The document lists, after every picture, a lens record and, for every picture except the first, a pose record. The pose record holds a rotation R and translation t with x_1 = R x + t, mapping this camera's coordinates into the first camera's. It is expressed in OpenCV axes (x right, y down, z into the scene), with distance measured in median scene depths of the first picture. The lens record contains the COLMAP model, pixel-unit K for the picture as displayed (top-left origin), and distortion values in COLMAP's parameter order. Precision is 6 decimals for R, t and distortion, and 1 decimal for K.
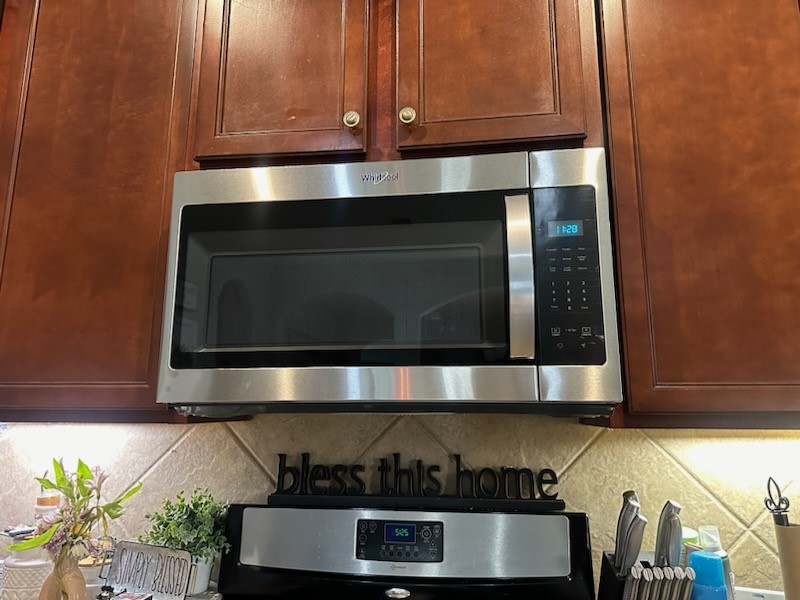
lens RADIAL K [[567.8, 0, 399.7], [0, 567.8, 300.0], [0, 0, 1]] dist [0.009531, 0.002437]
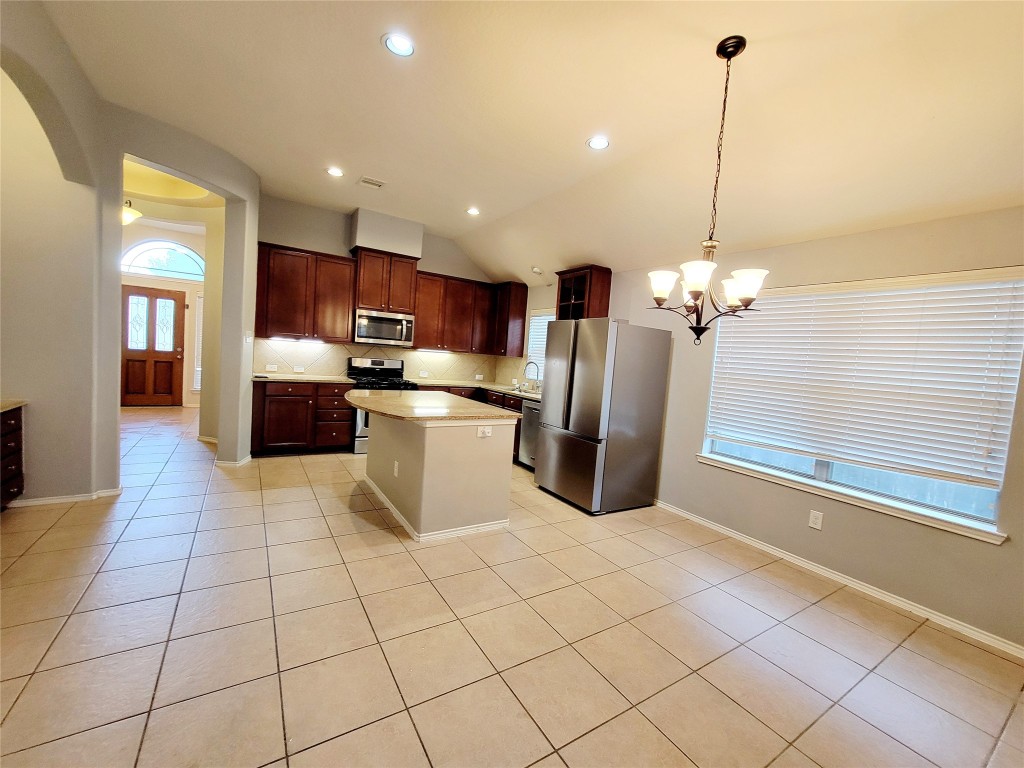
lens RADIAL K [[419.7, 0, 509.3], [0, 419.7, 383.9], [0, 0, 1]] dist [0.000486, 0.000502]
pose [[0.765153, 0.006088, 0.643820, -2.336254], [-0.193137, 0.956075, 0.220495, -0.866660], [-0.614198, -0.293058, 0.732720, -4.292929]]
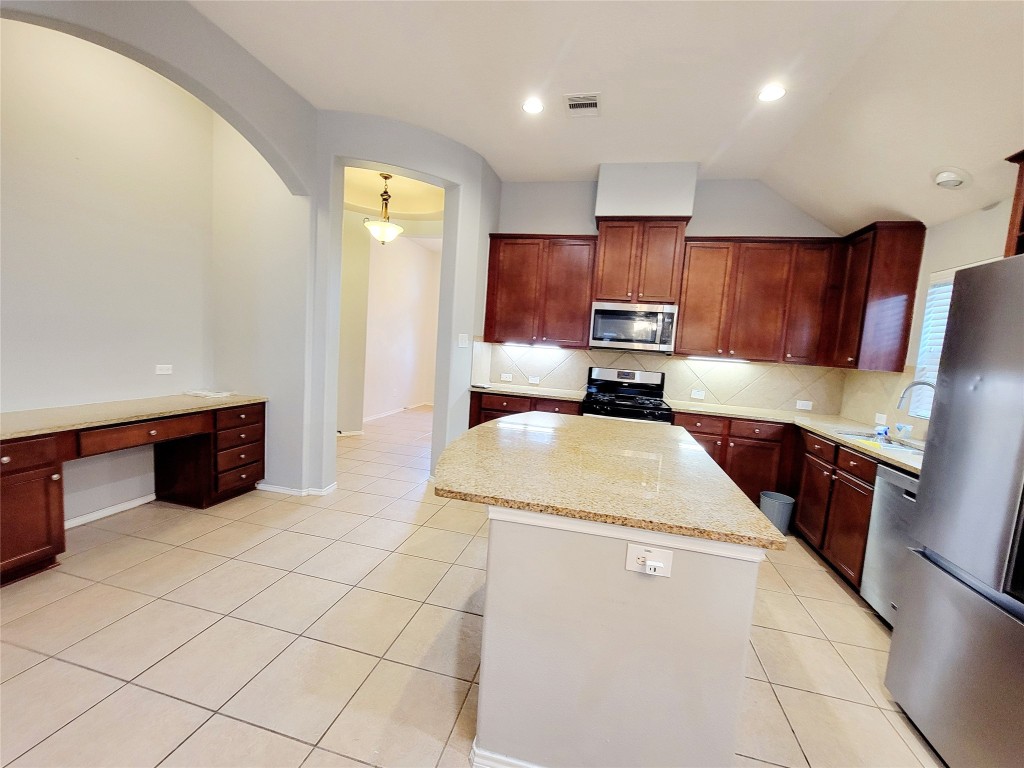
lens RADIAL K [[419.7, 0, 511.1], [0, 419.7, 383.6], [0, 0, 1]] dist [0.000486, 0.000502]
pose [[0.993844, 0.070449, -0.085499, -0.779288], [-0.043291, 0.957363, 0.285625, -0.587243], [0.101975, -0.280166, 0.954520, -3.007441]]
